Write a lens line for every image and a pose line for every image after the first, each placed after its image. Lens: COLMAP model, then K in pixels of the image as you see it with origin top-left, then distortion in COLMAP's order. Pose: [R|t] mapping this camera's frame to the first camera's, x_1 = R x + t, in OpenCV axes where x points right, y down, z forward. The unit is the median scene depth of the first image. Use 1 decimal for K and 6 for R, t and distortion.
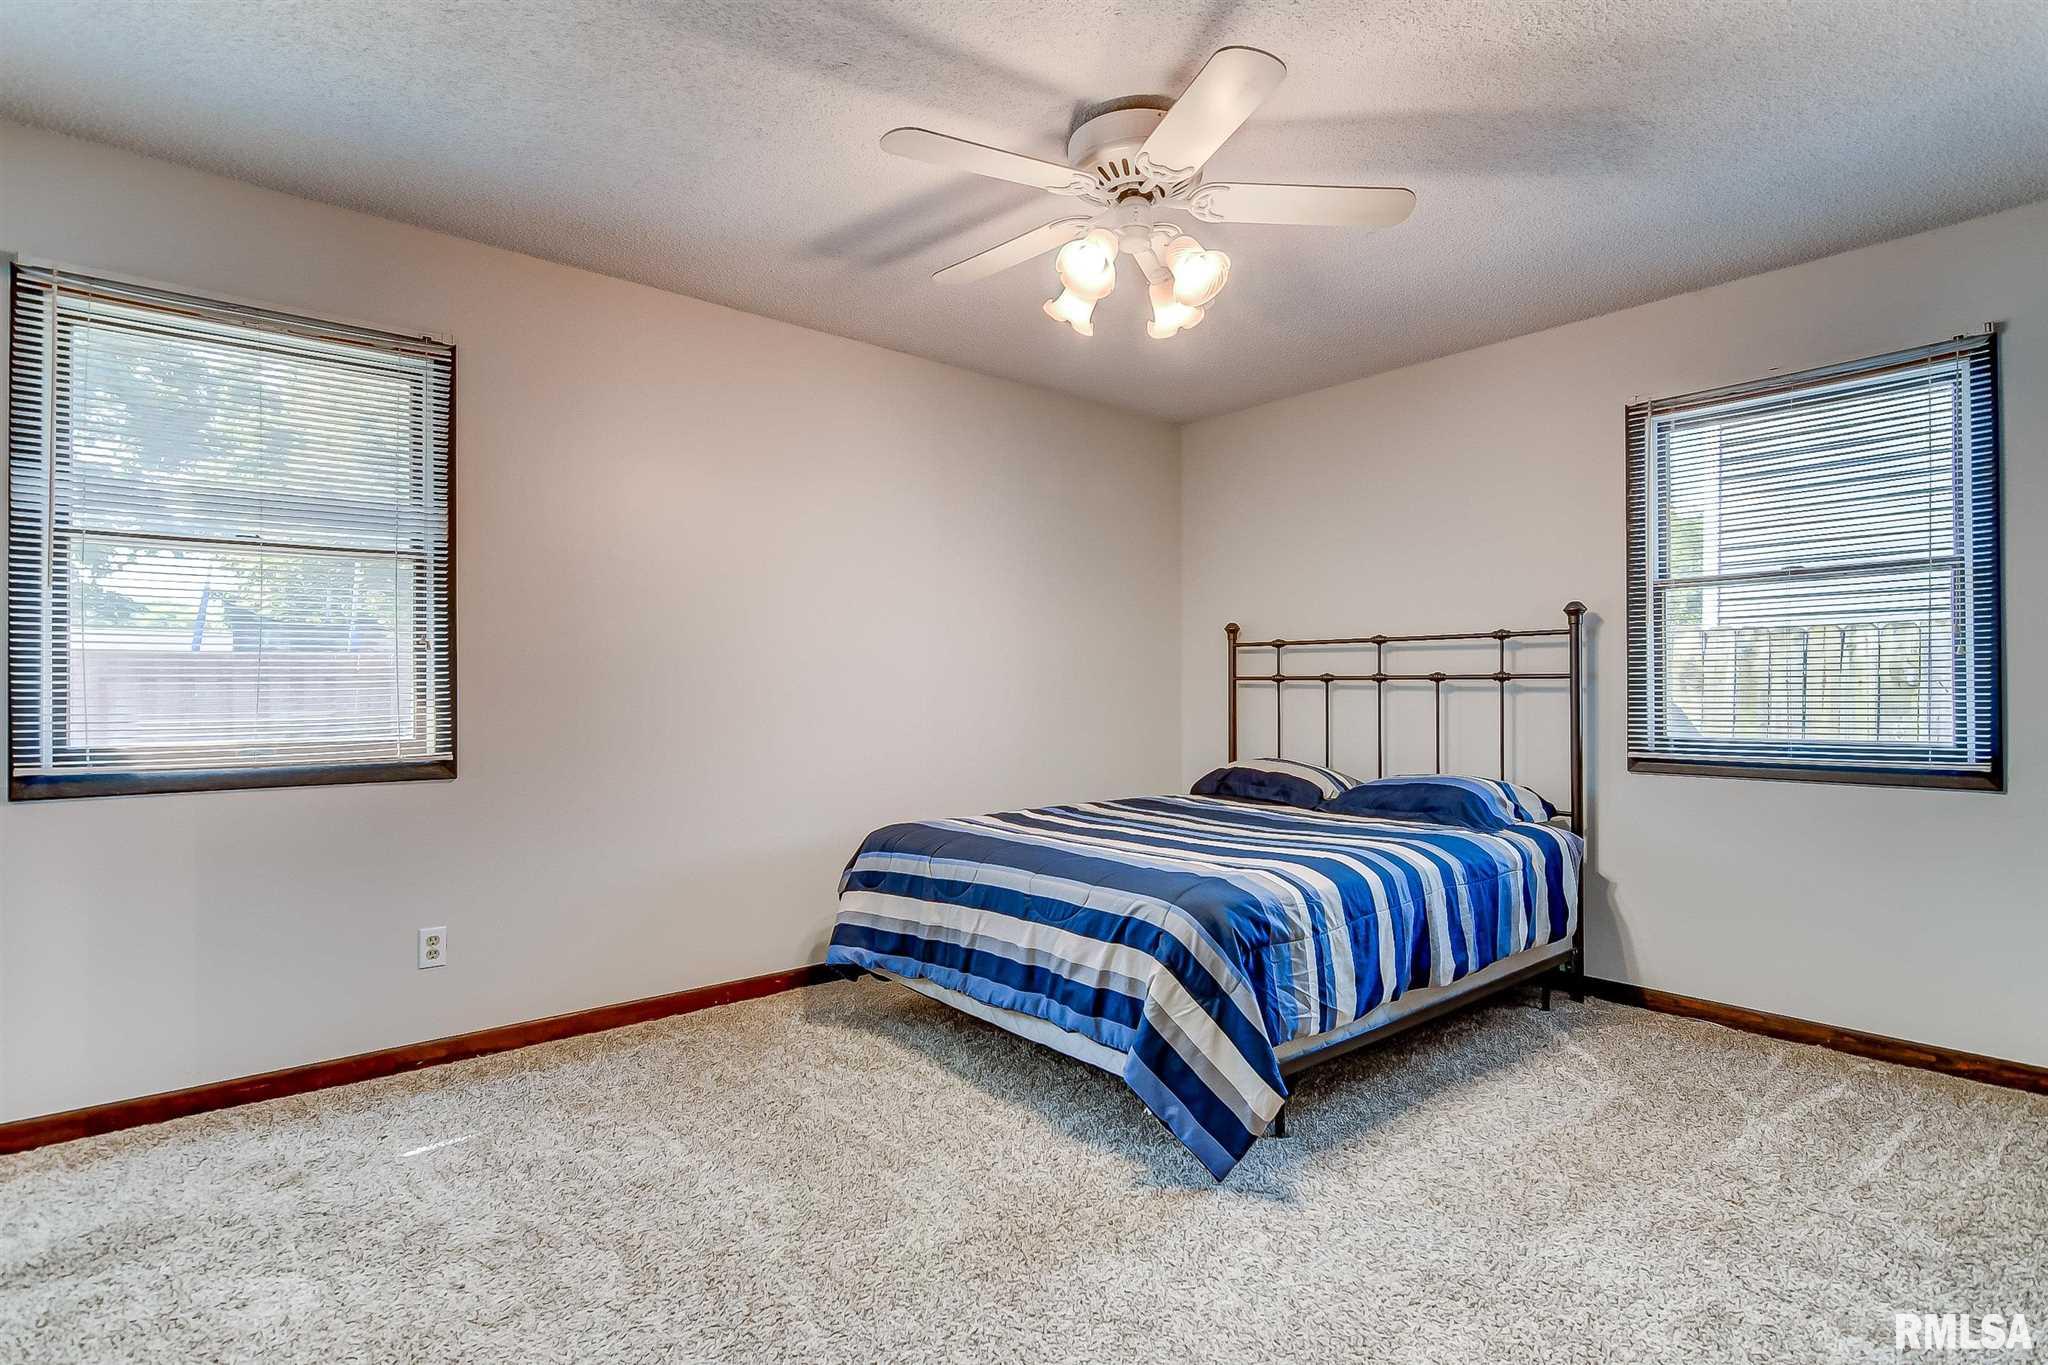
lens RADIAL K [[1013.8, 0, 1016.3], [0, 1013.8, 679.4], [0, 0, 1]] dist [-0.001264, -0.000477]
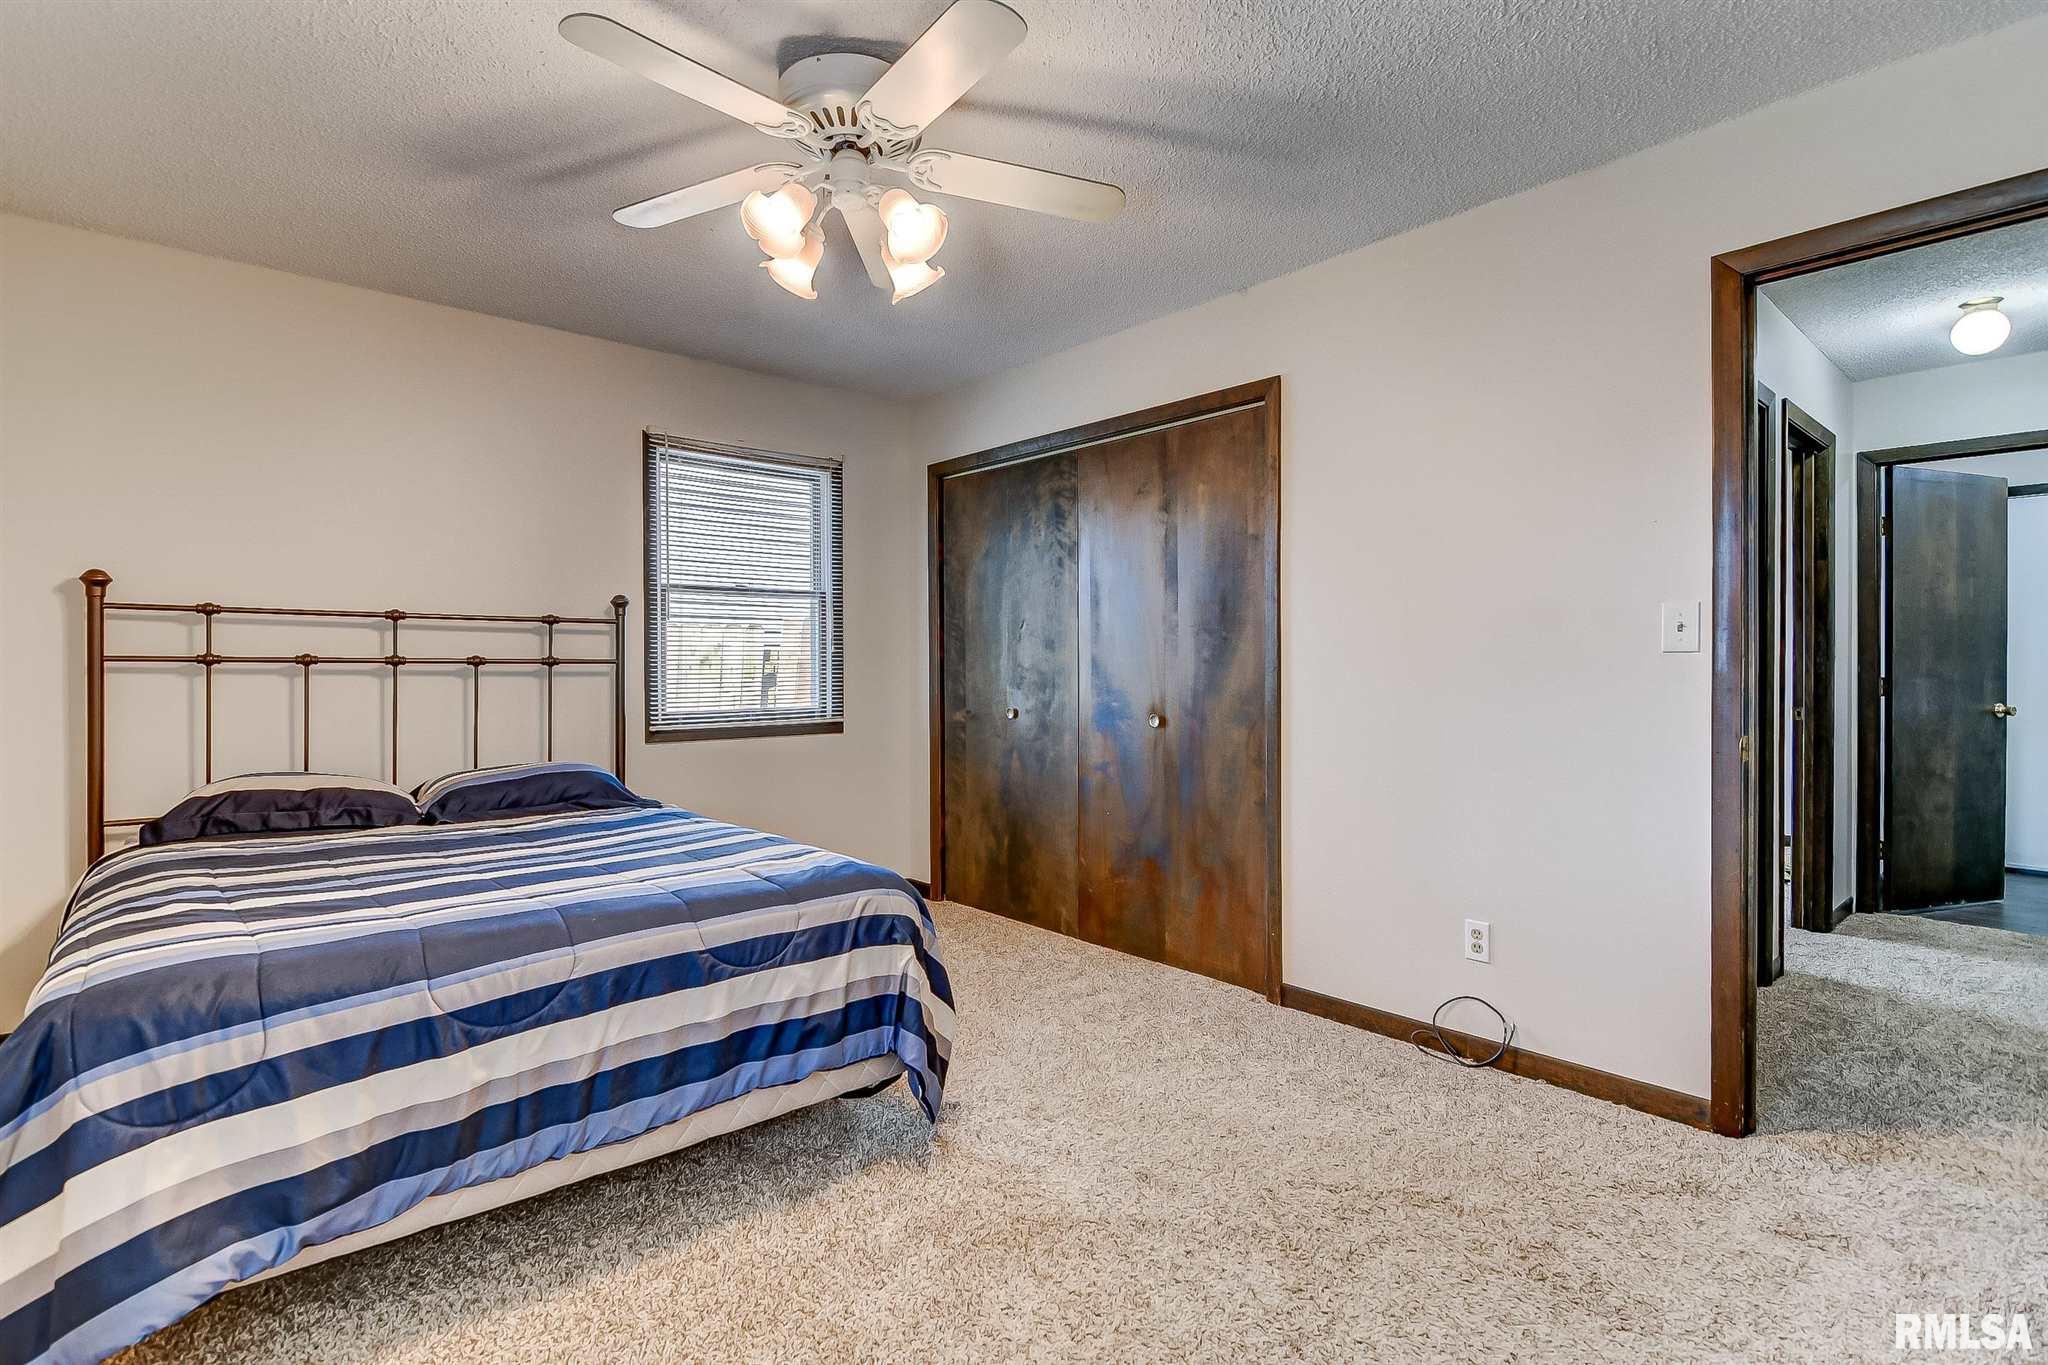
lens RADIAL K [[987.1, 0, 1017.9], [0, 987.1, 677.8], [0, 0, 1]] dist [0.010542, -0.010278]
pose [[-0.035360, -0.008293, 0.999340, -0.562014], [-0.009185, 0.999926, 0.007973, 0.001440], [-0.999332, -0.008897, -0.035433, 0.612482]]
